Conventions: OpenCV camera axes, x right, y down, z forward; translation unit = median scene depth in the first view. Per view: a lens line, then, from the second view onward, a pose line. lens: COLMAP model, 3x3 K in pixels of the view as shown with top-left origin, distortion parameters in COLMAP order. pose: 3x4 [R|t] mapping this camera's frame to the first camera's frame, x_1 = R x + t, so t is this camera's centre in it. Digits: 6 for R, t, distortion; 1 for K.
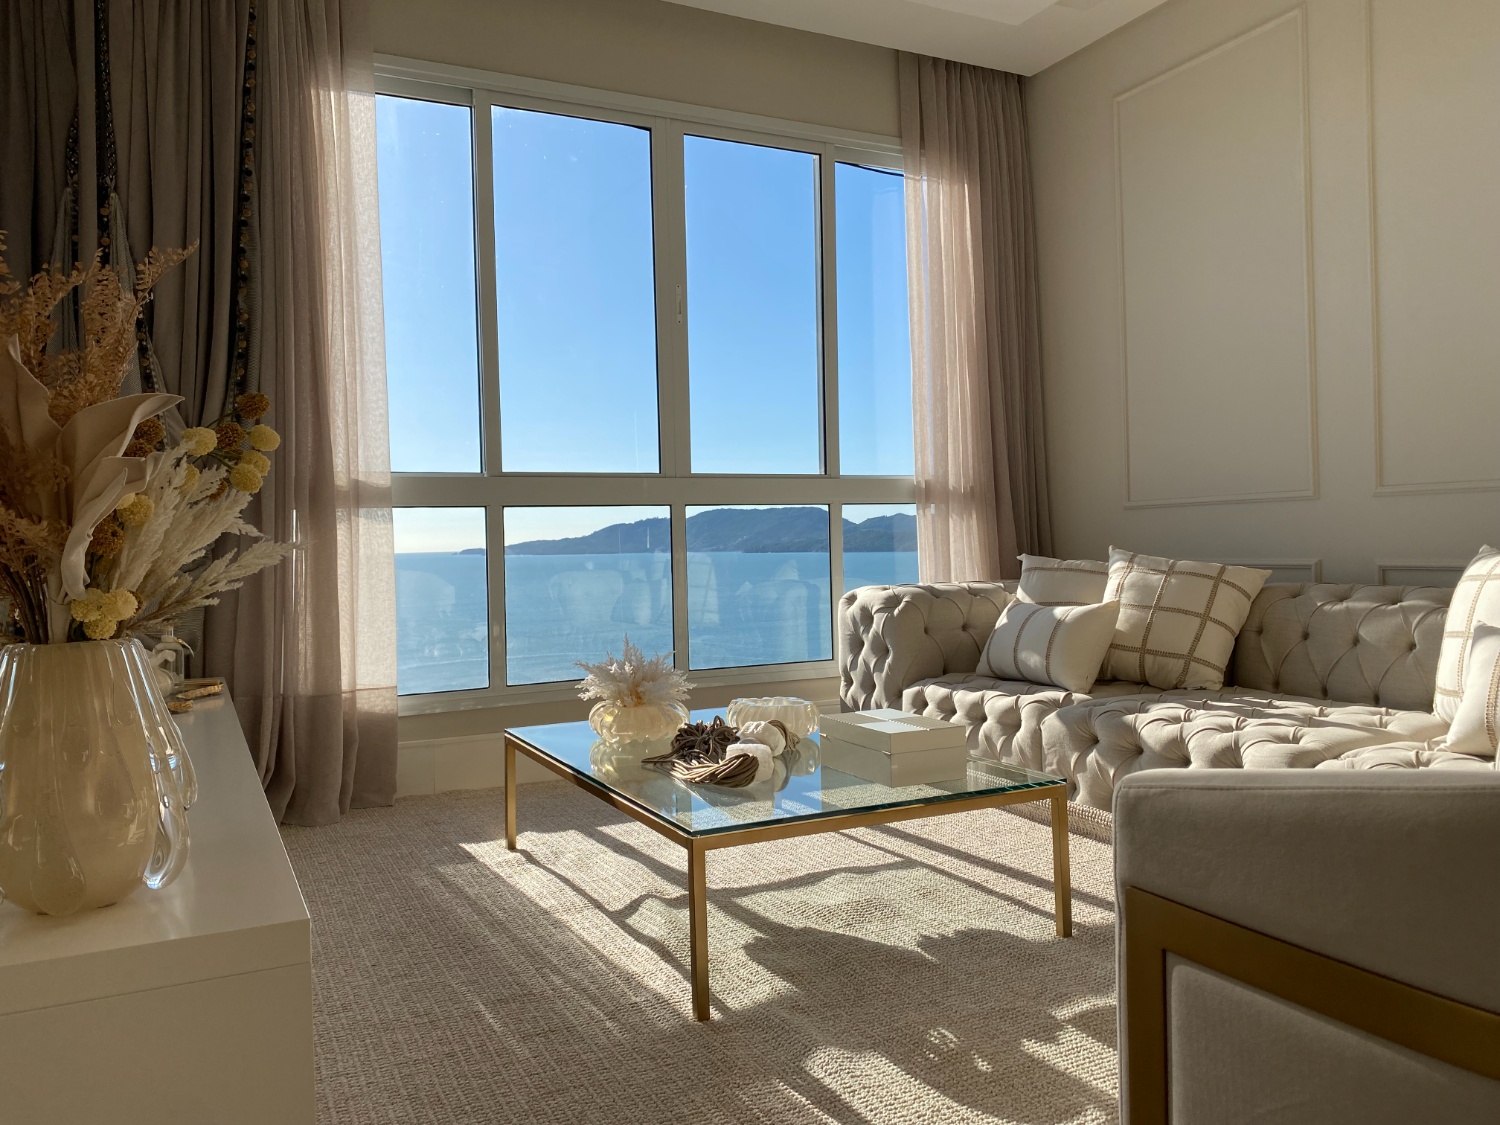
lens RADIAL K [[1122.4, 0, 750.0], [0, 1122.4, 562.5], [0, 0, 1]] dist [0.036015, -0.001440]
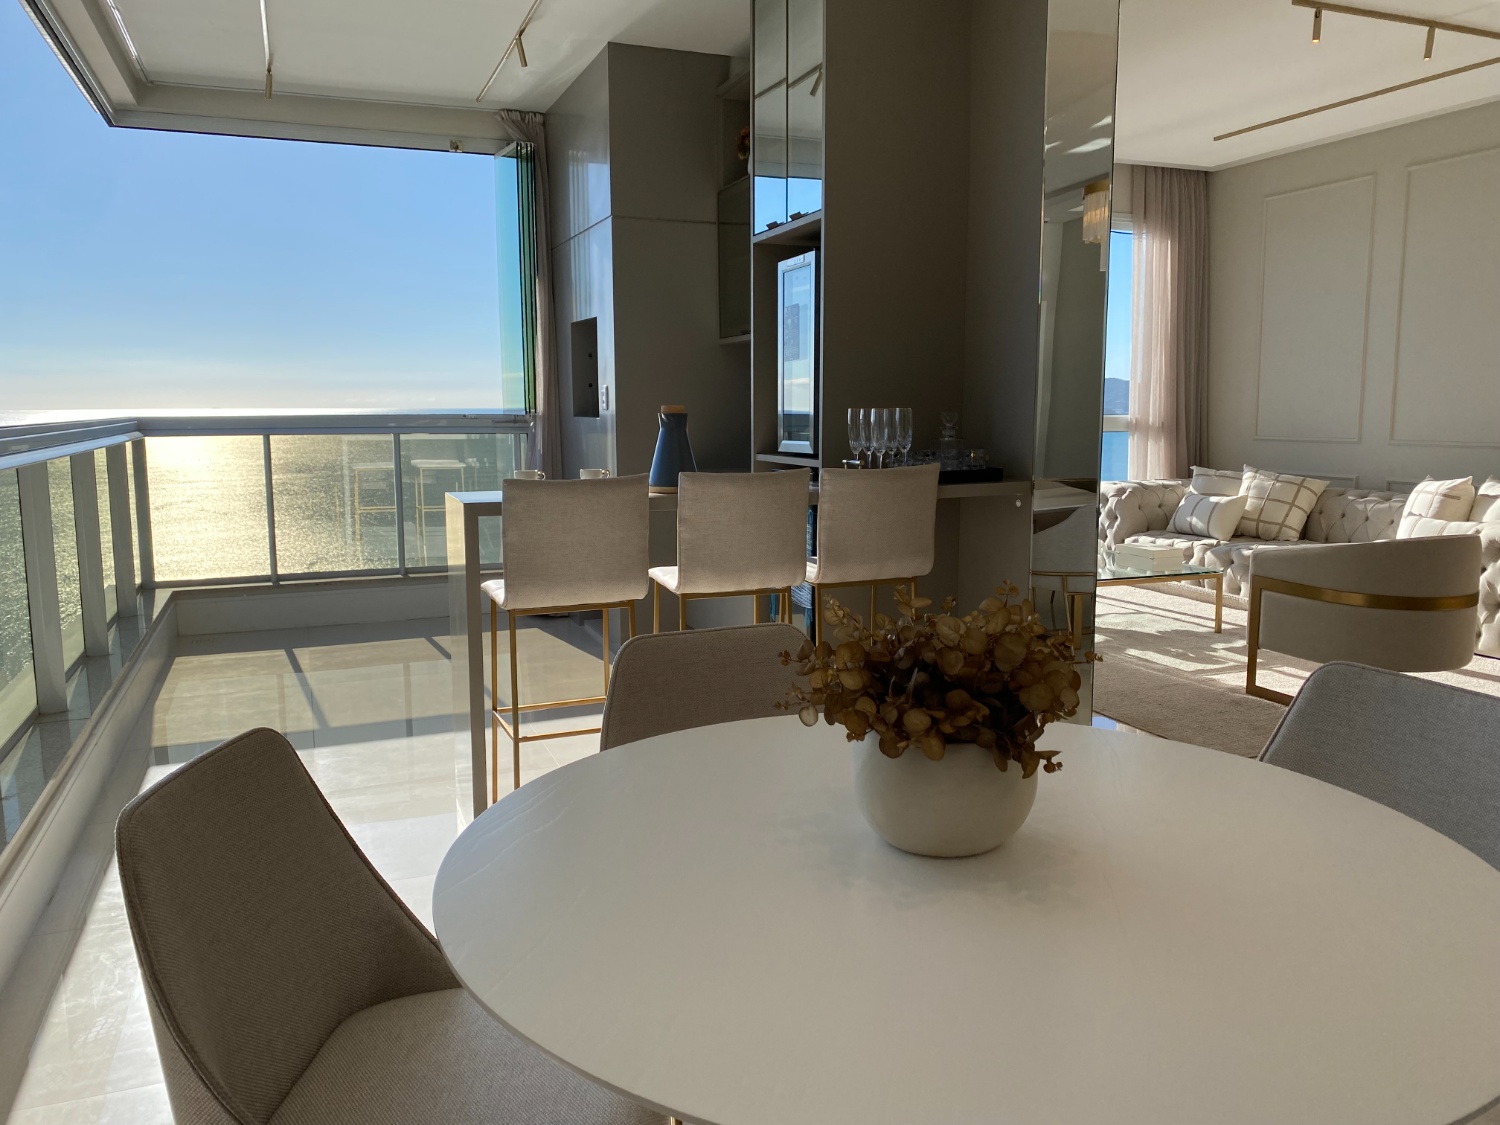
lens RADIAL K [[1149.7, 0, 750.7], [0, 1149.7, 546.3], [0, 0, 1]] dist [0.031162, 0.000114]
pose [[0.995967, 0.028656, -0.085024, -0.343203], [-0.019165, 0.993701, 0.110416, -0.079405], [0.087652, -0.108341, 0.990242, -1.027461]]
